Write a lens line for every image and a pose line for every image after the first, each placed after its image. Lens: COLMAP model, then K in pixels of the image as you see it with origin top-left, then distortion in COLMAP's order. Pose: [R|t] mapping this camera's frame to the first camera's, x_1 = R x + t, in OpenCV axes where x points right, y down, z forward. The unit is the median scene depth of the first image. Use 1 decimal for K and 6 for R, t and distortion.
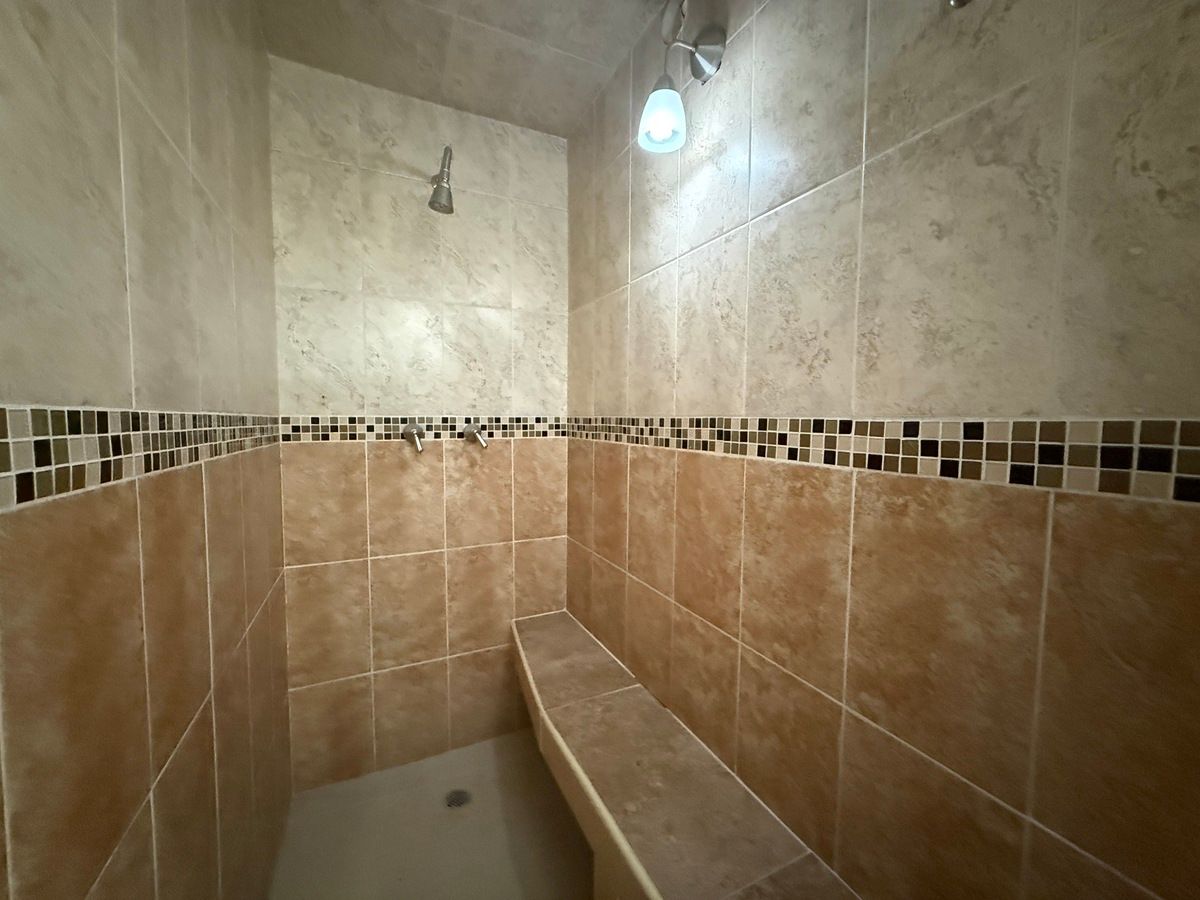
lens RADIAL K [[476.3, 0, 599.0], [0, 476.3, 451.9], [0, 0, 1]] dist [0.003716, 0.000189]
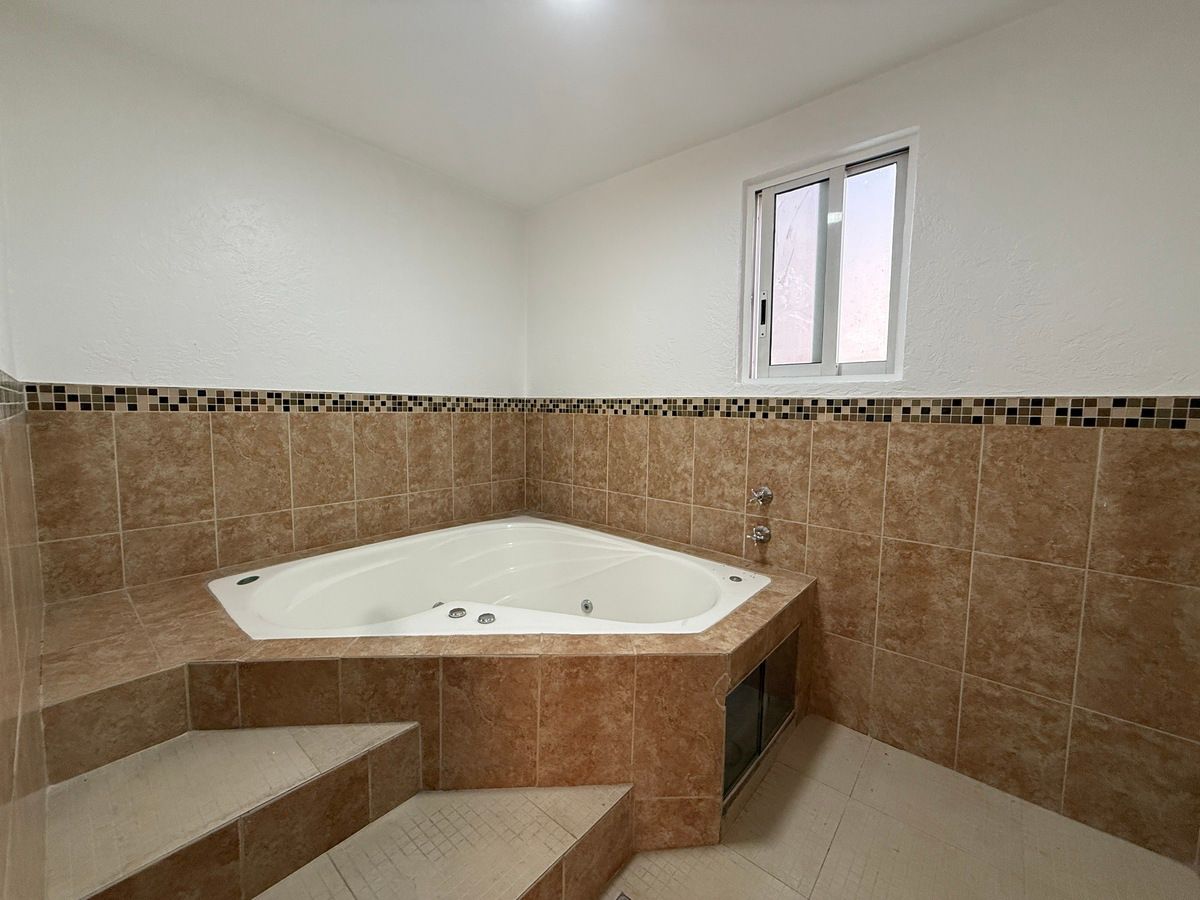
lens RADIAL K [[476.3, 0, 603.2], [0, 476.3, 448.4], [0, 0, 1]] dist [0.003716, 0.000189]
pose [[0.915747, -0.029101, 0.400701, -1.622012], [0.024251, 0.999558, 0.017171, -0.475286], [-0.401024, -0.006007, 0.916048, -0.516840]]
